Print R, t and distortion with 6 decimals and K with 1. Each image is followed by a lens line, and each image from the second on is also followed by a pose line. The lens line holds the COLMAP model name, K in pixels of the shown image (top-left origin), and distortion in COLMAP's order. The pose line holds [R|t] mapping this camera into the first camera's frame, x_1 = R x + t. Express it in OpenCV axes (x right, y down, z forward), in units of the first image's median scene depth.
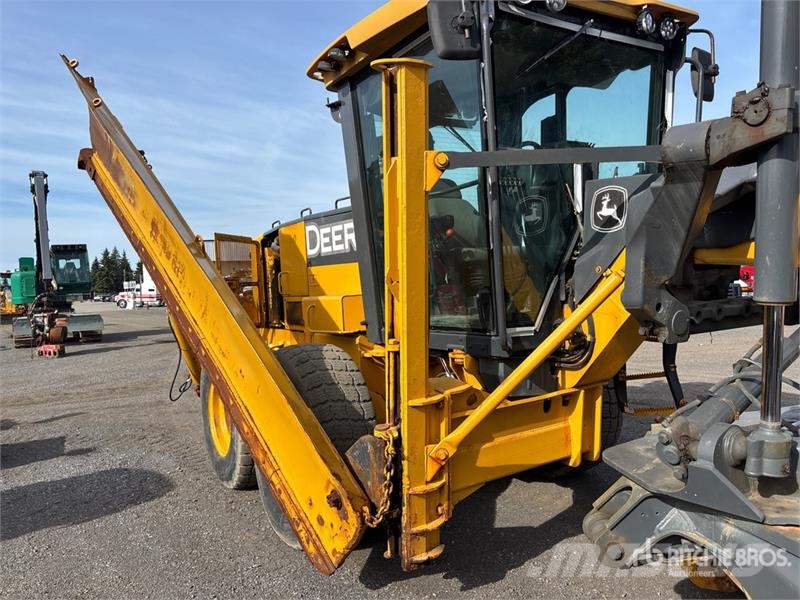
lens RADIAL K [[610.9, 0, 406.5], [0, 610.9, 295.5], [0, 0, 1]] dist [0.023617, -0.010625]
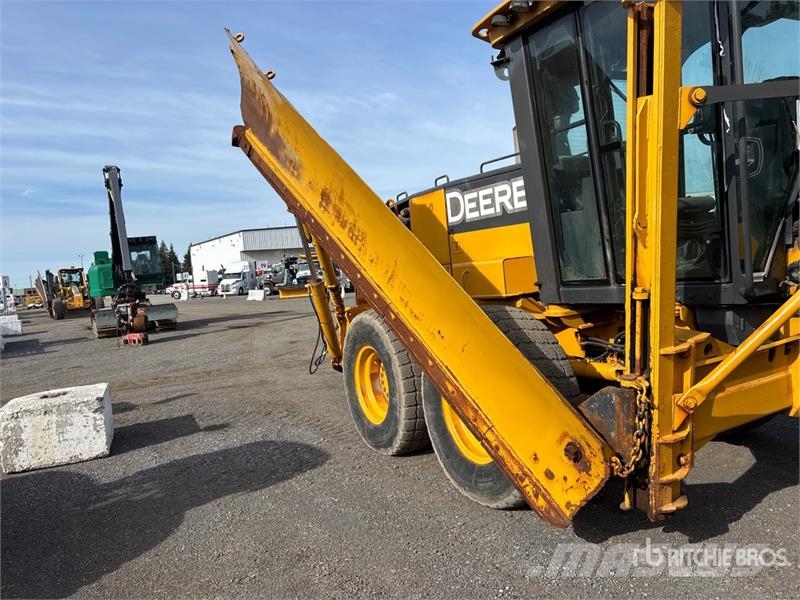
lens RADIAL K [[610.9, 0, 406.5], [0, 610.9, 295.5], [0, 0, 1]] dist [0.023617, -0.010625]
pose [[0.997191, -0.040578, -0.062949, -0.278331], [0.042406, 0.998709, 0.027972, 0.035328], [0.061733, -0.030563, 0.997625, -0.001953]]
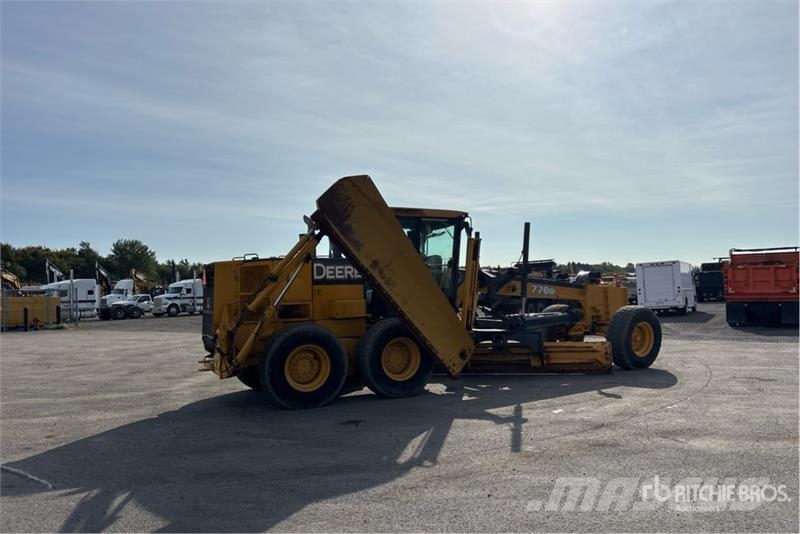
lens RADIAL K [[609.1, 0, 408.0], [0, 609.1, 269.1], [0, 0, 1]] dist [0.094568, -0.165030]
pose [[0.075198, 0.084444, 0.993587, -3.207765], [0.039457, 0.995376, -0.087582, 0.127044], [-0.996388, 0.045790, 0.071519, 0.933857]]
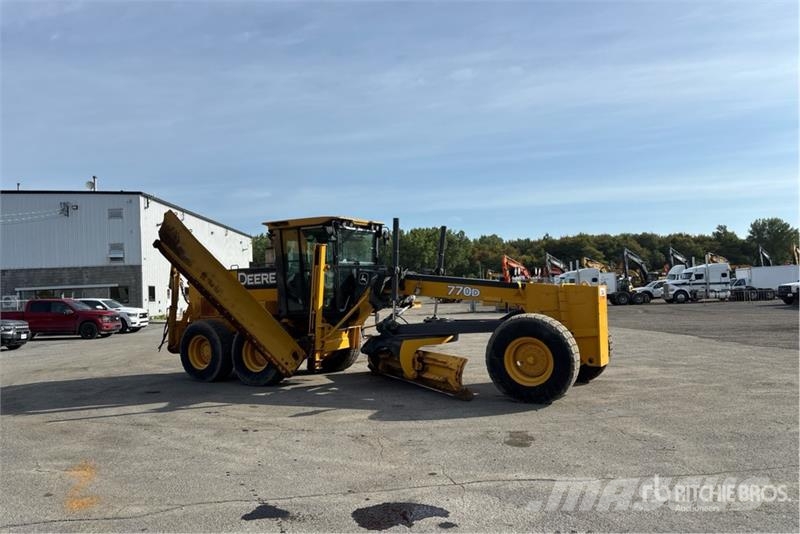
lens RADIAL K [[609.1, 0, 408.0], [0, 609.1, 269.1], [0, 0, 1]] dist [0.094568, -0.165030]
pose [[0.892470, 0.038272, 0.449480, -1.051934], [-0.003716, 0.996984, -0.077514, 0.089865], [-0.451091, 0.067509, 0.889921, -2.336292]]
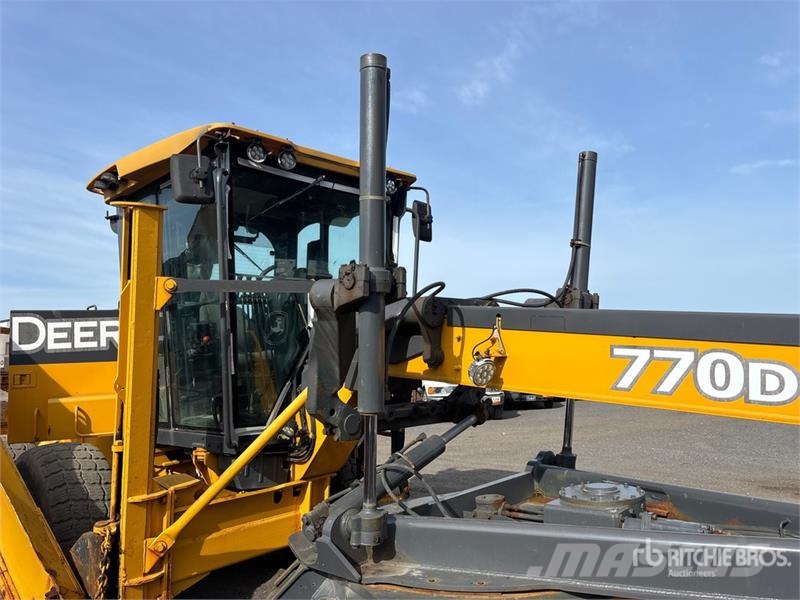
lens RADIAL K [[605.8, 0, 410.5], [0, 605.8, 295.1], [0, 0, 1]] dist [0.050702, -0.073953]
pose [[0.969869, 0.042940, 0.239812, 0.180866], [-0.008240, 0.989563, -0.143864, -0.029157], [-0.243487, 0.137553, 0.960101, -0.196588]]
